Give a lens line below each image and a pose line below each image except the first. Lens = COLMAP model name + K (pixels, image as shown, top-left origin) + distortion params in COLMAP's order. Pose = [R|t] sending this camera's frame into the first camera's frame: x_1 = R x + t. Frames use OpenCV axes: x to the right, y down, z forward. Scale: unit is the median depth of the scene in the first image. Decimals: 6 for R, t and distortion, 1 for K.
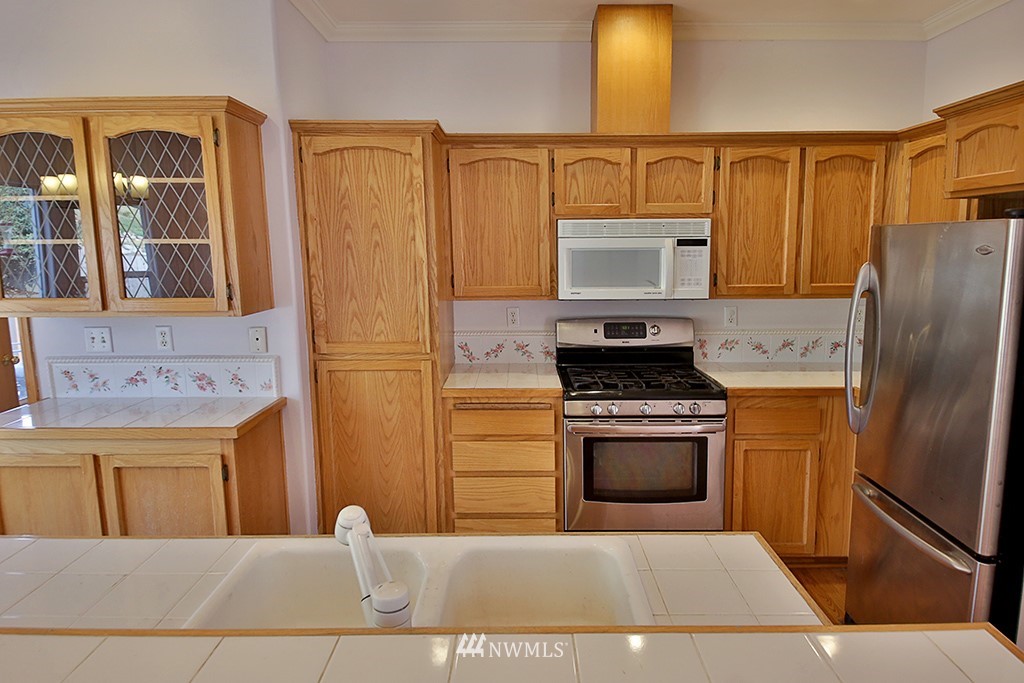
lens RADIAL K [[618.0, 0, 517.1], [0, 618.0, 341.0], [0, 0, 1]] dist [0.021548, -0.014363]
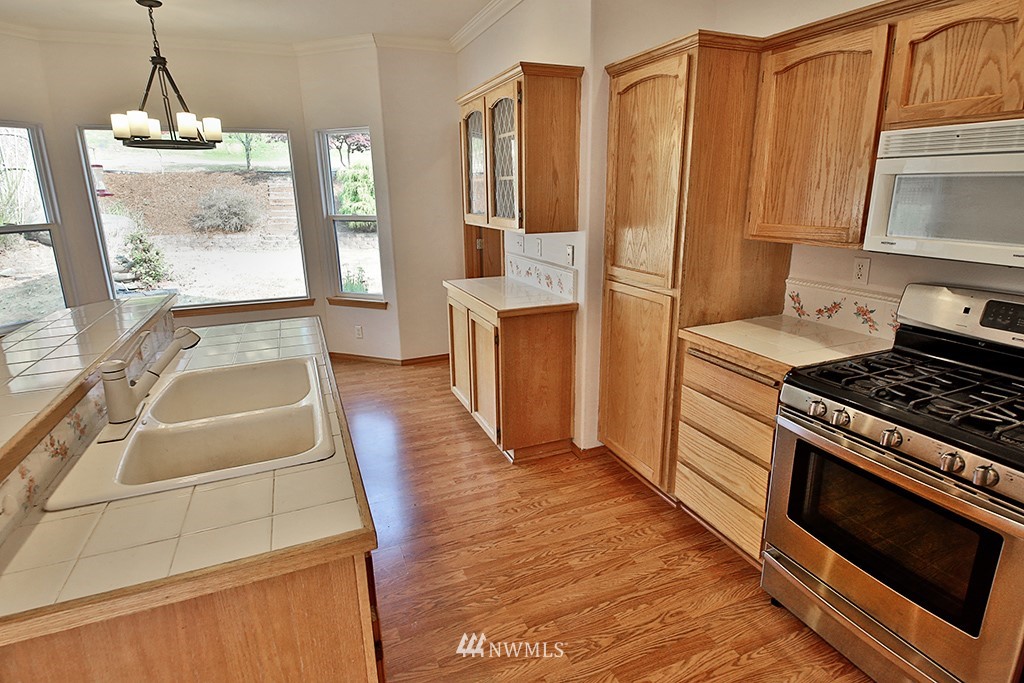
lens RADIAL K [[519.7, 0, 499.0], [0, 519.7, 334.8], [0, 0, 1]] dist [0.019333, -0.016671]
pose [[0.369910, 0.252383, -0.894130, 0.498270], [-0.126264, 0.967123, 0.220750, -0.056755], [0.920448, 0.031239, 0.389616, 0.412693]]
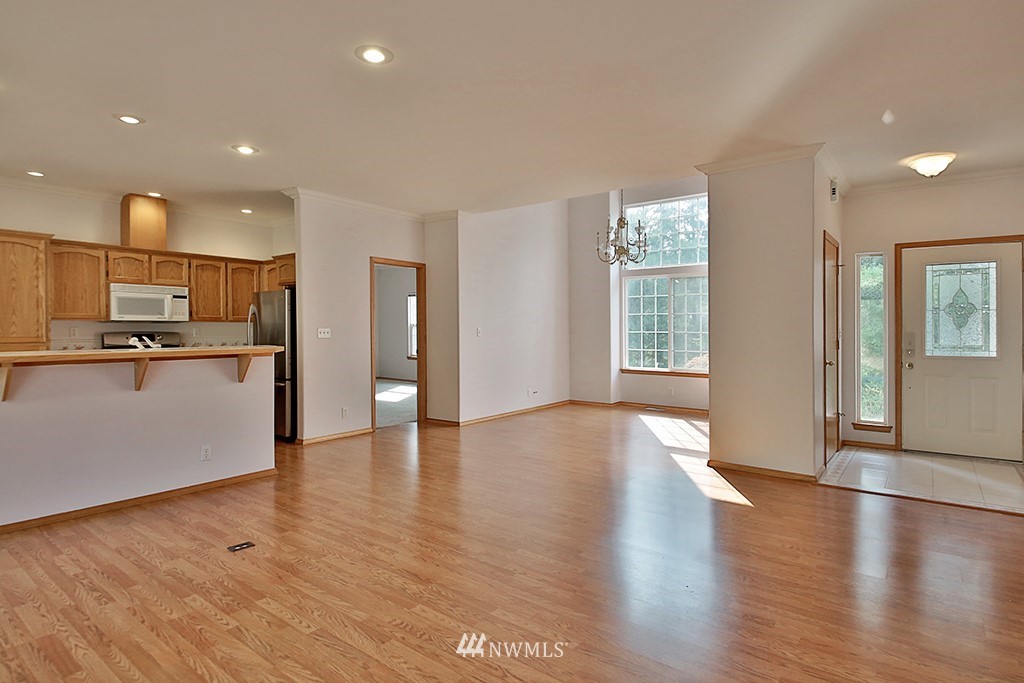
lens RADIAL K [[531.3, 0, 515.8], [0, 531.3, 319.8], [0, 0, 1]] dist [0.002244, -0.011637]
pose [[0.602116, 0.019092, 0.798181, -0.577273], [0.116281, 0.986958, -0.111325, 0.309223], [-0.789896, 0.159844, 0.592042, -1.227614]]
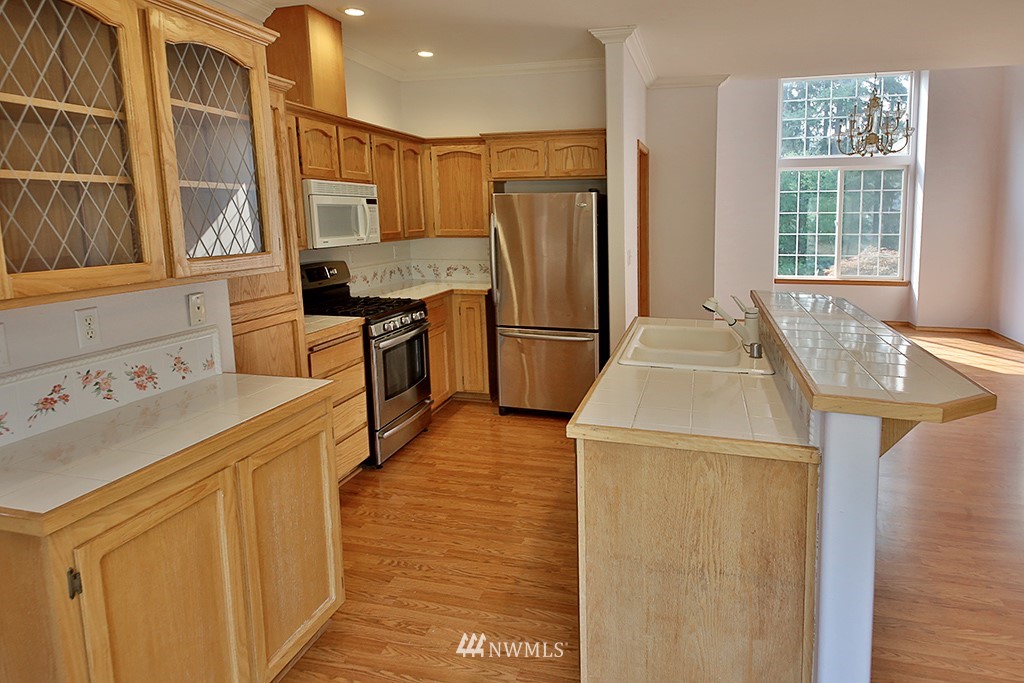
lens RADIAL K [[624.7, 0, 502.1], [0, 624.7, 281.7], [0, 0, 1]] dist [-0.029268, -0.001566]
pose [[0.305587, -0.102393, 0.946643, -0.987681], [0.154606, 0.986343, 0.056779, -0.020045], [-0.939528, 0.129006, 0.317244, 0.336218]]
